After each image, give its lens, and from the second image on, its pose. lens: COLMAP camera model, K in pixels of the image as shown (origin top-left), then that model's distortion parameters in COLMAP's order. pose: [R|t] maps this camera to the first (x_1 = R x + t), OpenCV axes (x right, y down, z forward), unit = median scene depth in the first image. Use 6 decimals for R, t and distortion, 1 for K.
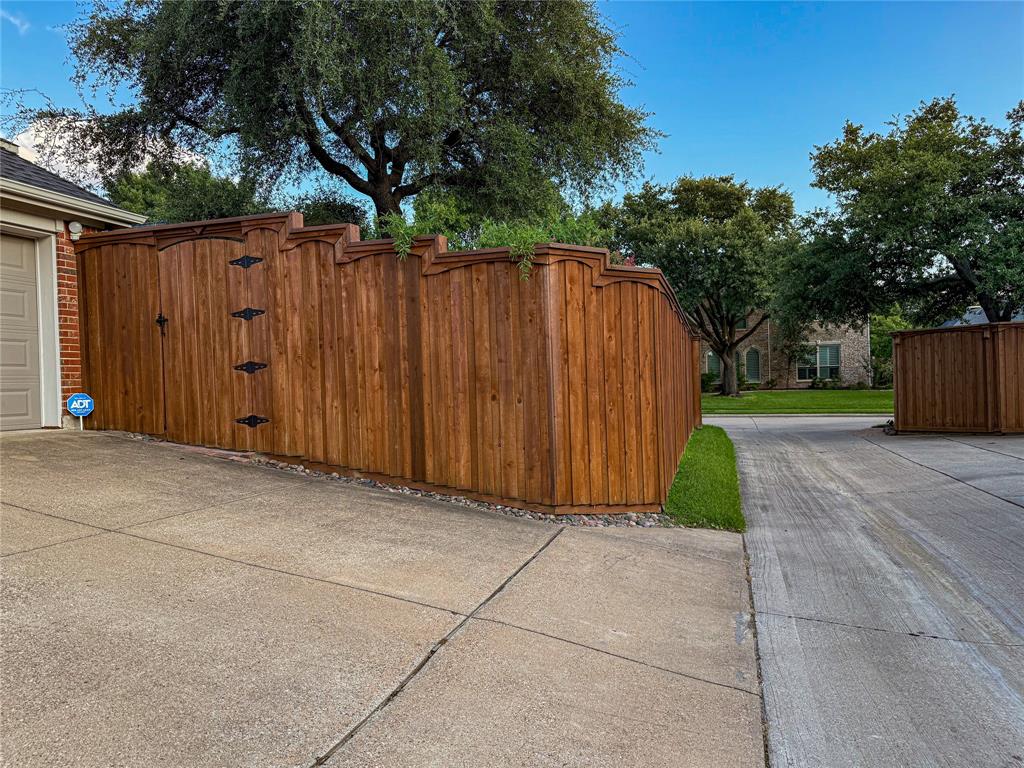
lens RADIAL K [[708.6, 0, 509.9], [0, 708.6, 384.8], [0, 0, 1]] dist [0.060142, -0.000622]
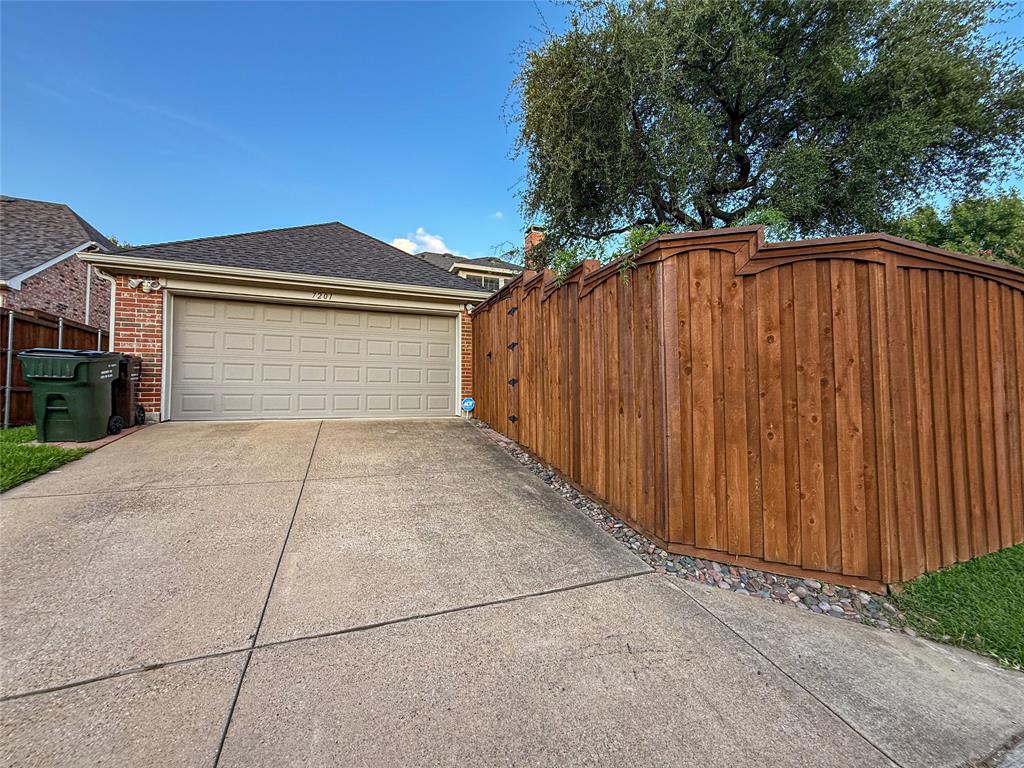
lens RADIAL K [[410.0, 0, 512.6], [0, 410.0, 382.1], [0, 0, 1]] dist [0.000685, 0.000150]
pose [[0.626106, -0.008803, -0.779688, 0.319357], [-0.017955, 0.999508, -0.025703, -0.003673], [0.779531, 0.030092, 0.625640, 0.524894]]
